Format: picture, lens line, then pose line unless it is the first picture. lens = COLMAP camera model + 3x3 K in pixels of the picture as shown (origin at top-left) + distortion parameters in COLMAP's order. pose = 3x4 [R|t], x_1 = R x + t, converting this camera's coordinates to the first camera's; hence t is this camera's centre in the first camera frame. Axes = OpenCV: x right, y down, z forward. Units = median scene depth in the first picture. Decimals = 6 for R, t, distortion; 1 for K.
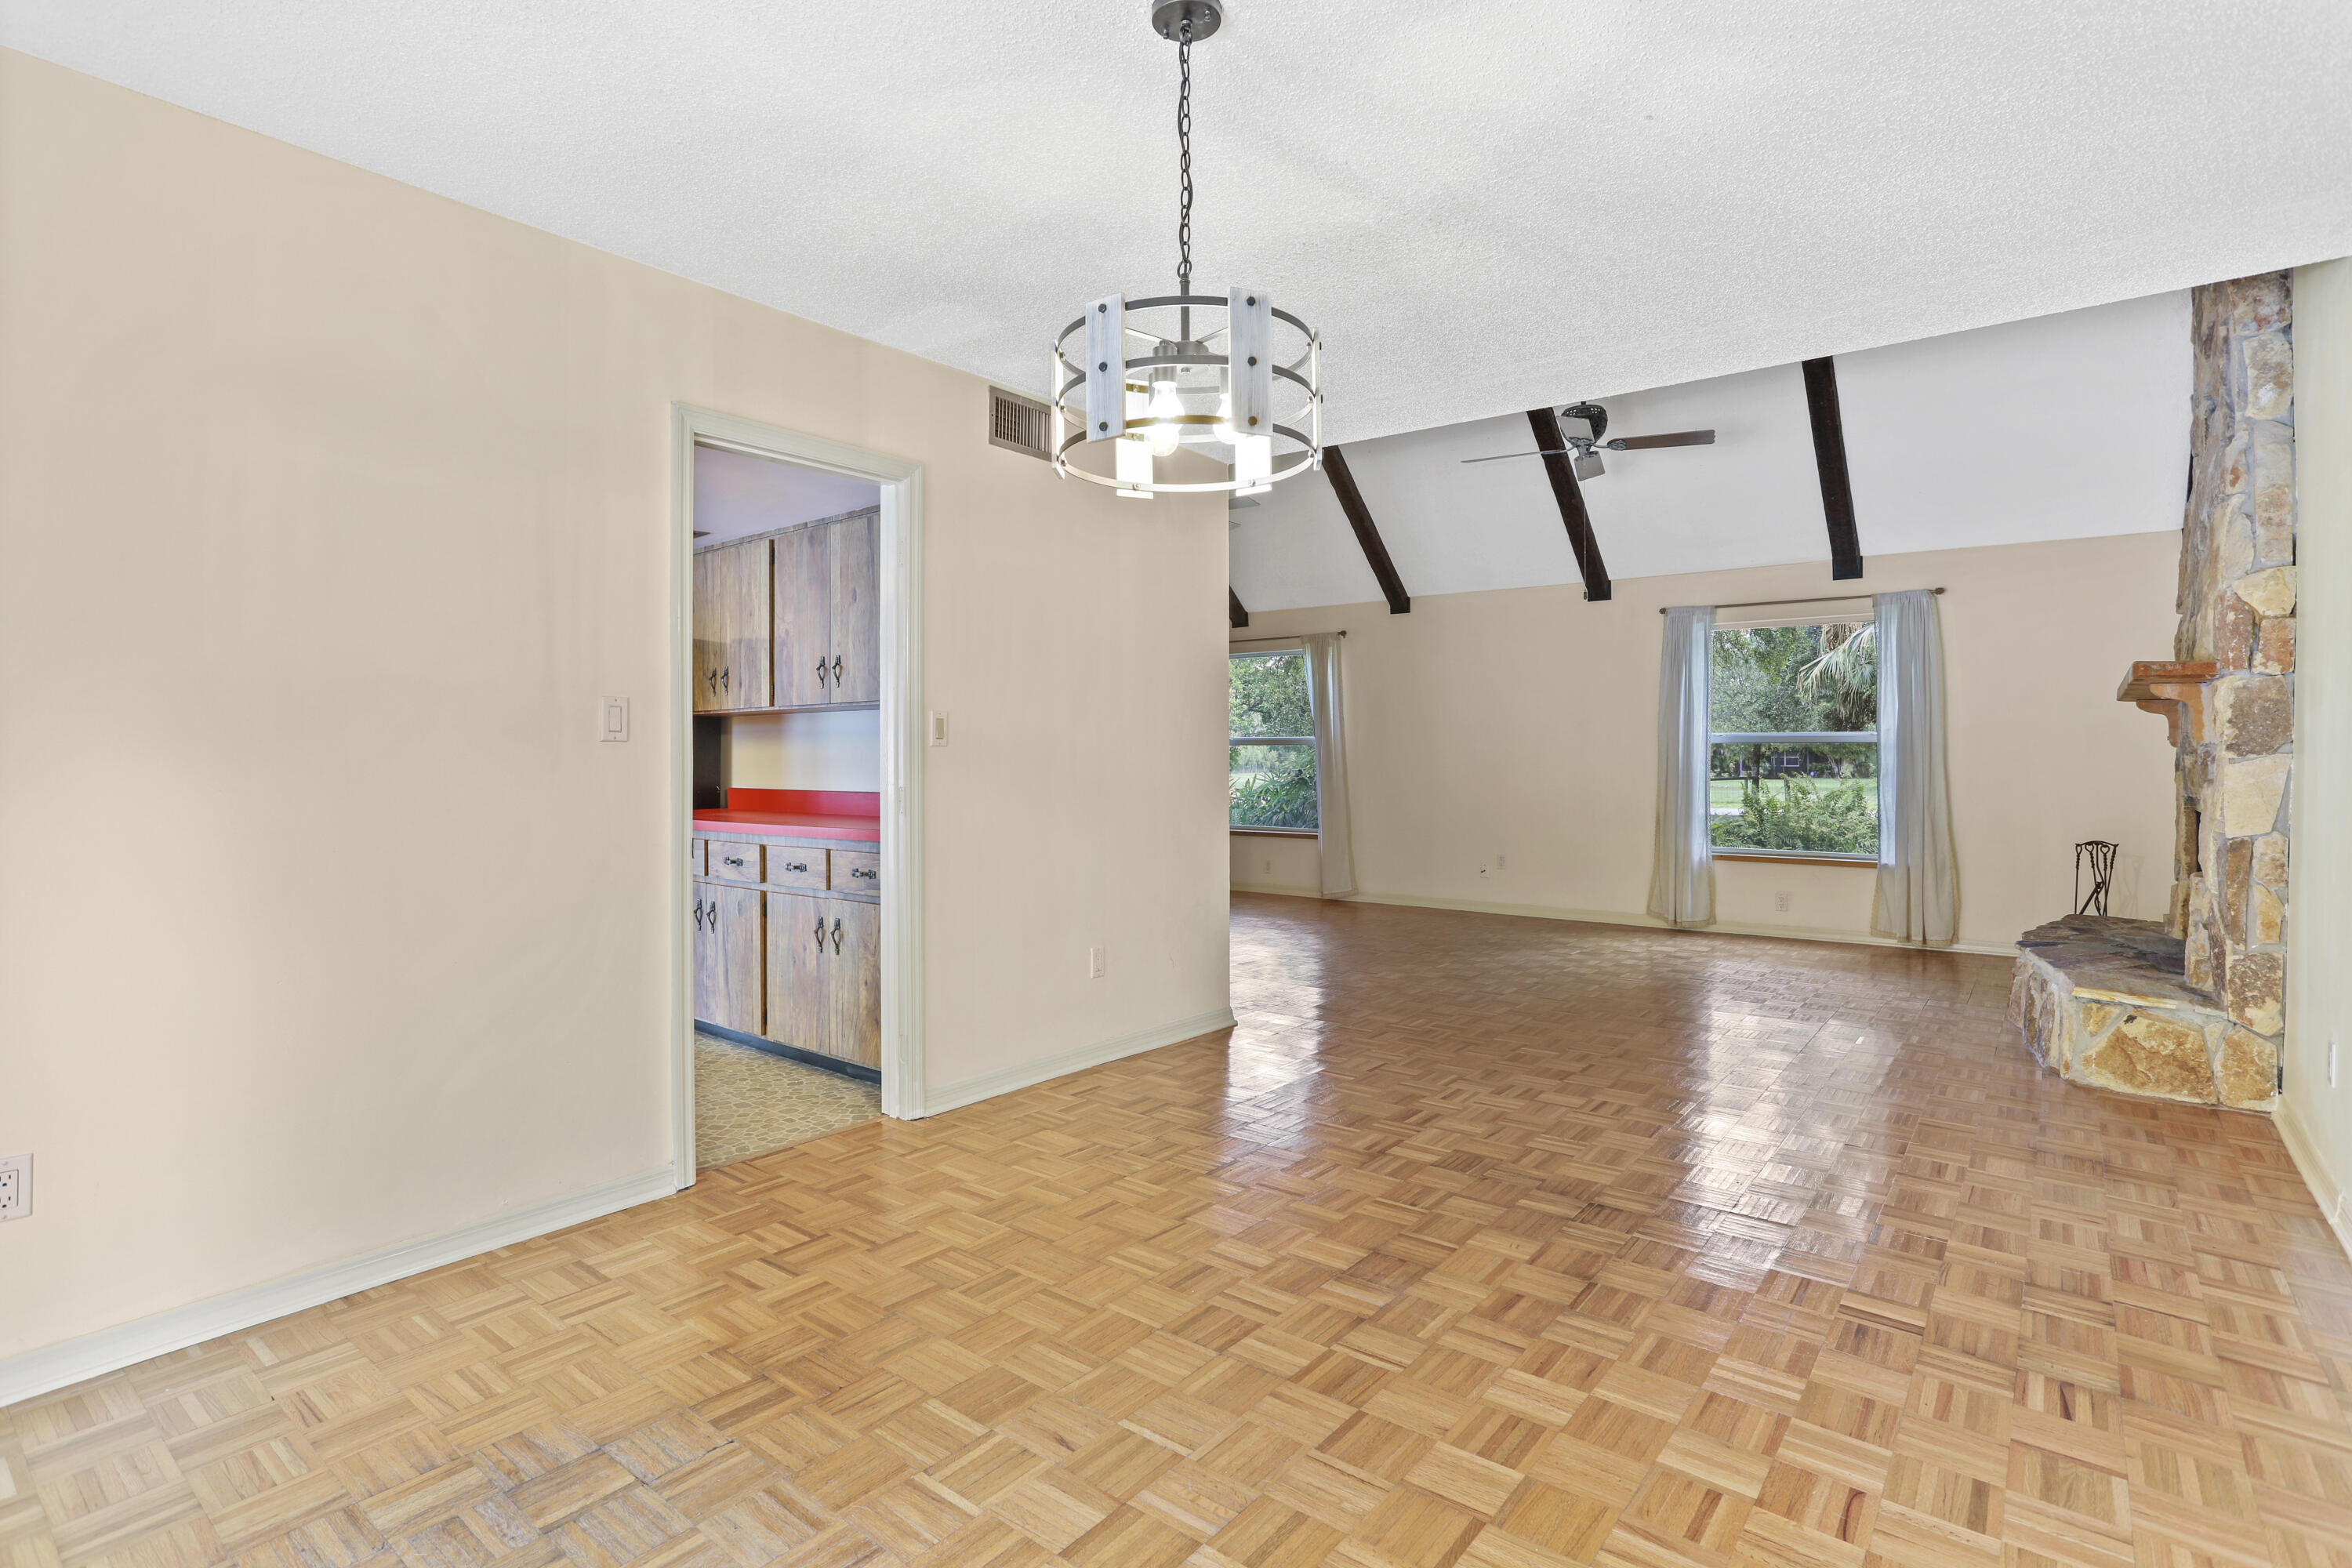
lens RADIAL K [[1131.4, 0, 1168.9], [0, 1131.4, 769.0], [0, 0, 1]] dist [-0.013896, 0.002649]
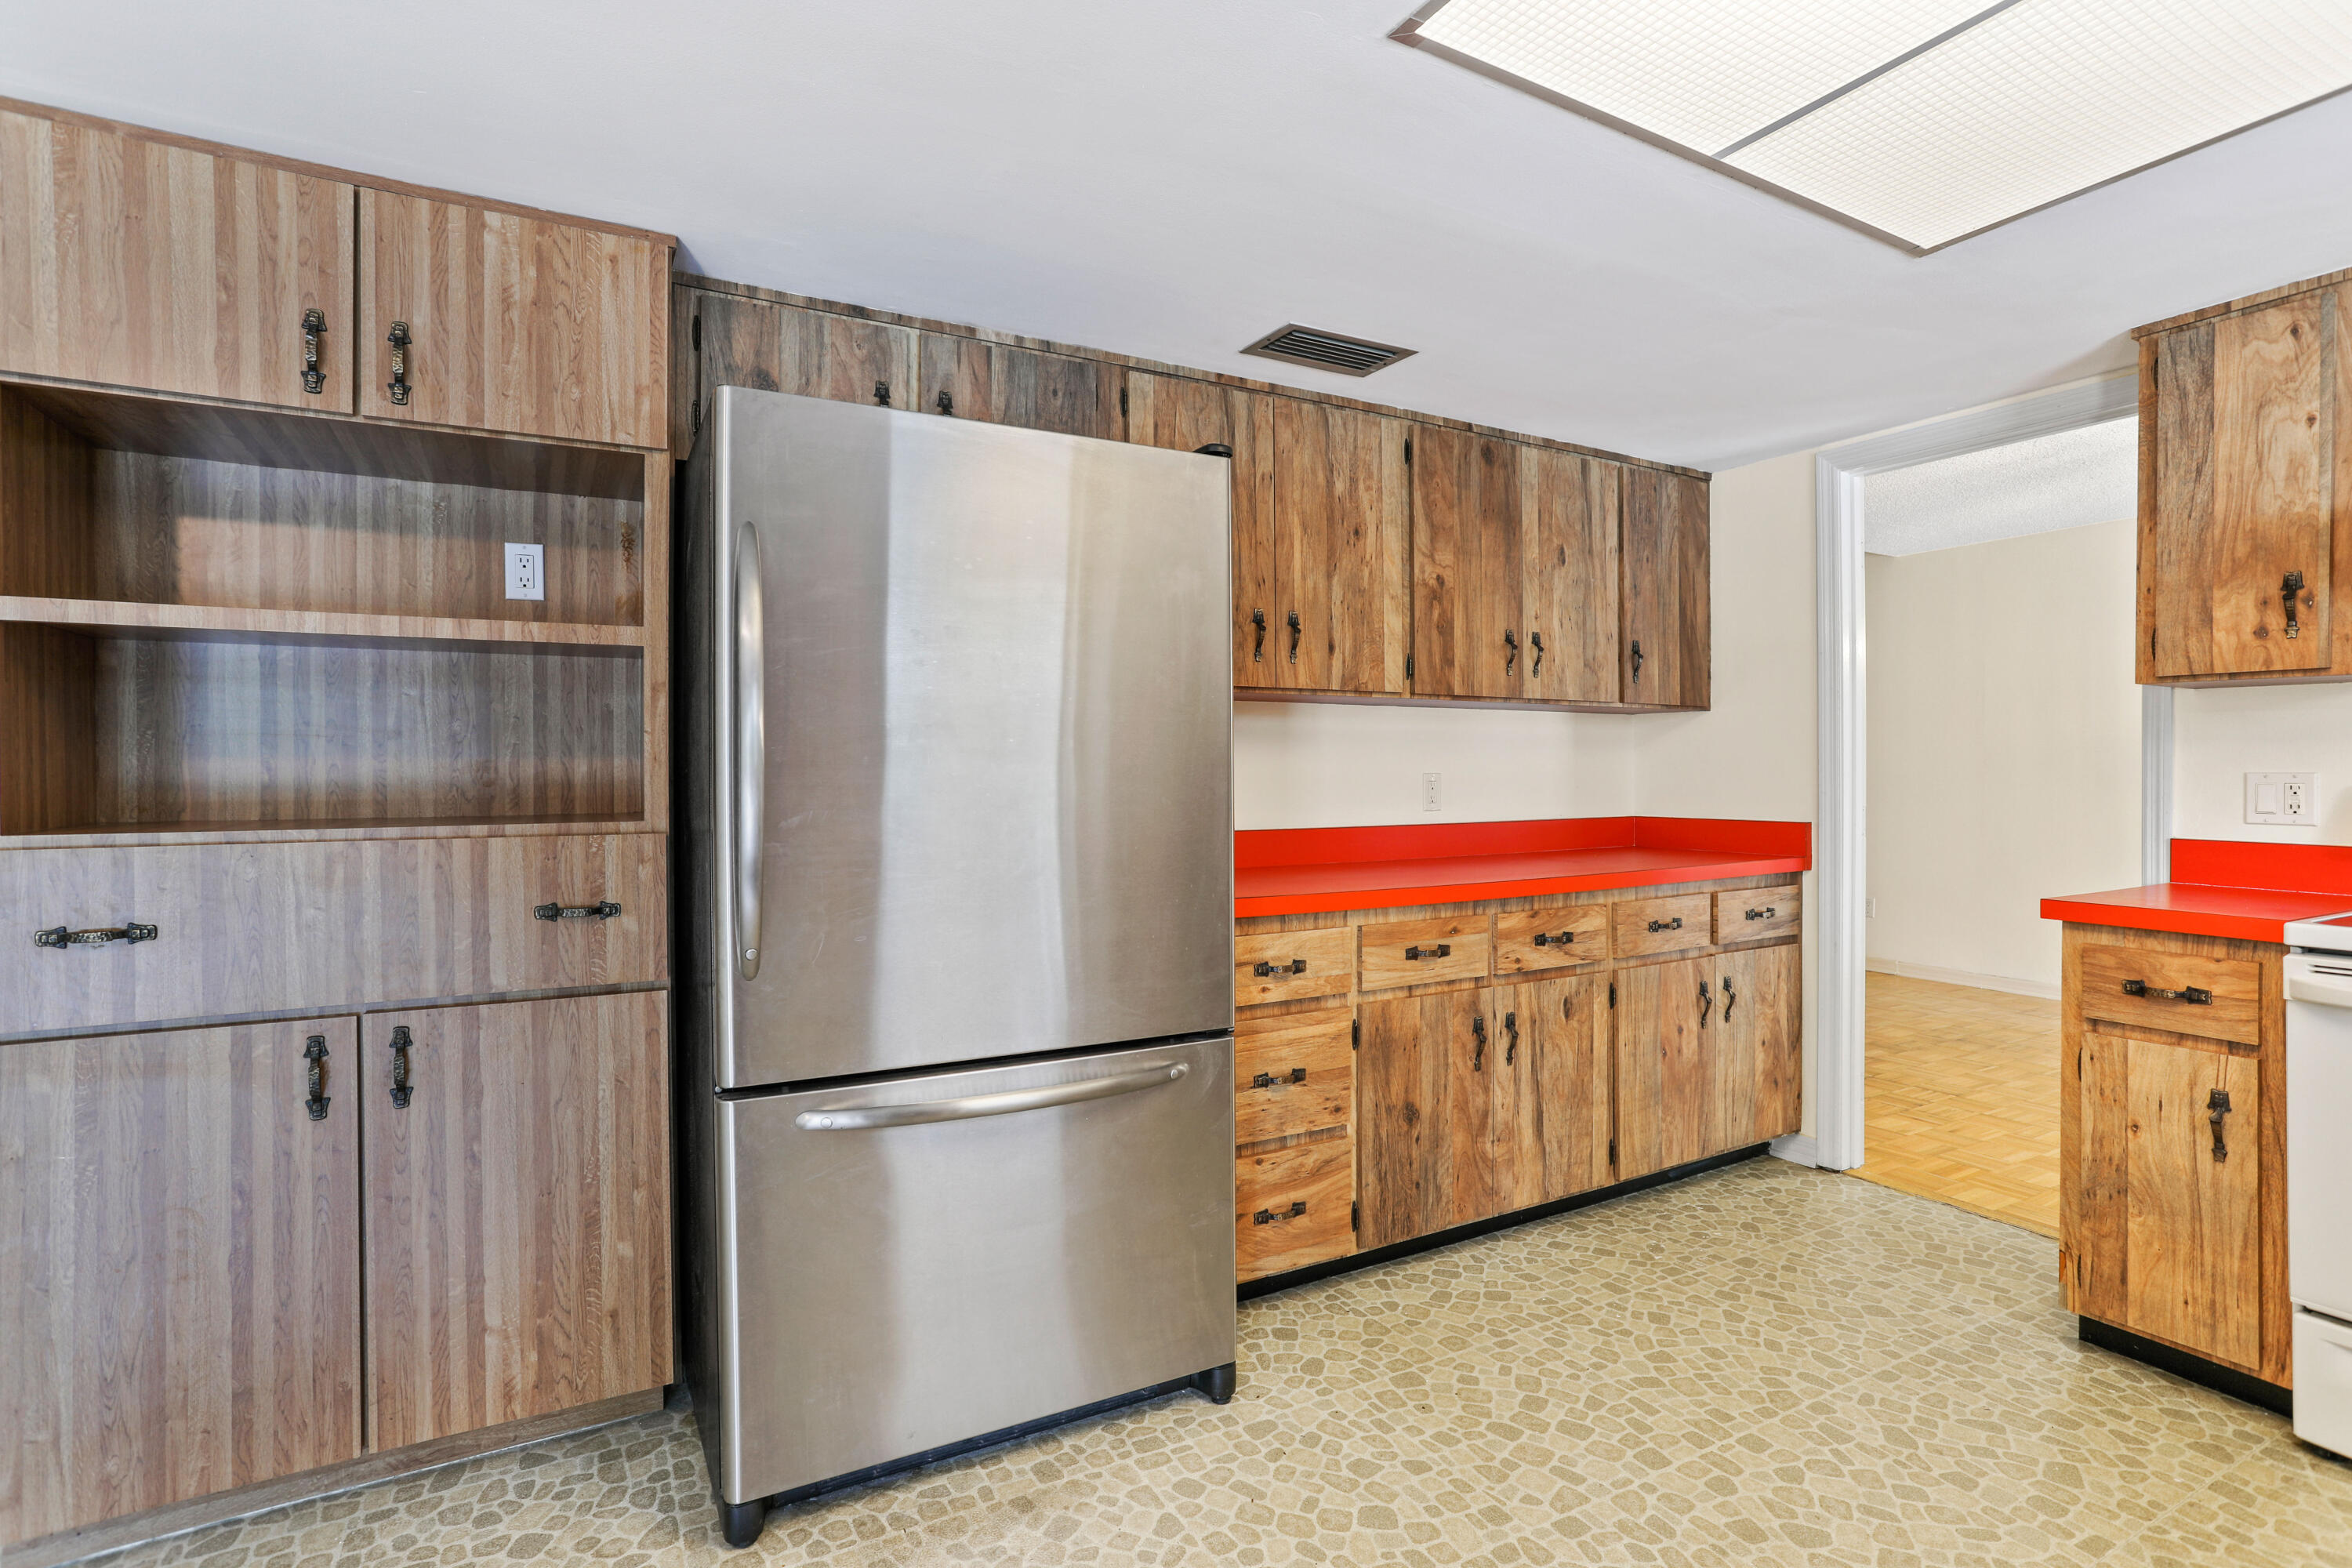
lens RADIAL K [[1131.4, 0, 1170.6], [0, 1131.4, 777.2], [0, 0, 1]] dist [-0.013896, 0.002649]
pose [[0.366345, -0.011559, 0.930407, -1.137864], [0.007079, 0.999929, 0.009635, -0.018447], [-0.930452, 0.003057, 0.366400, 1.040065]]
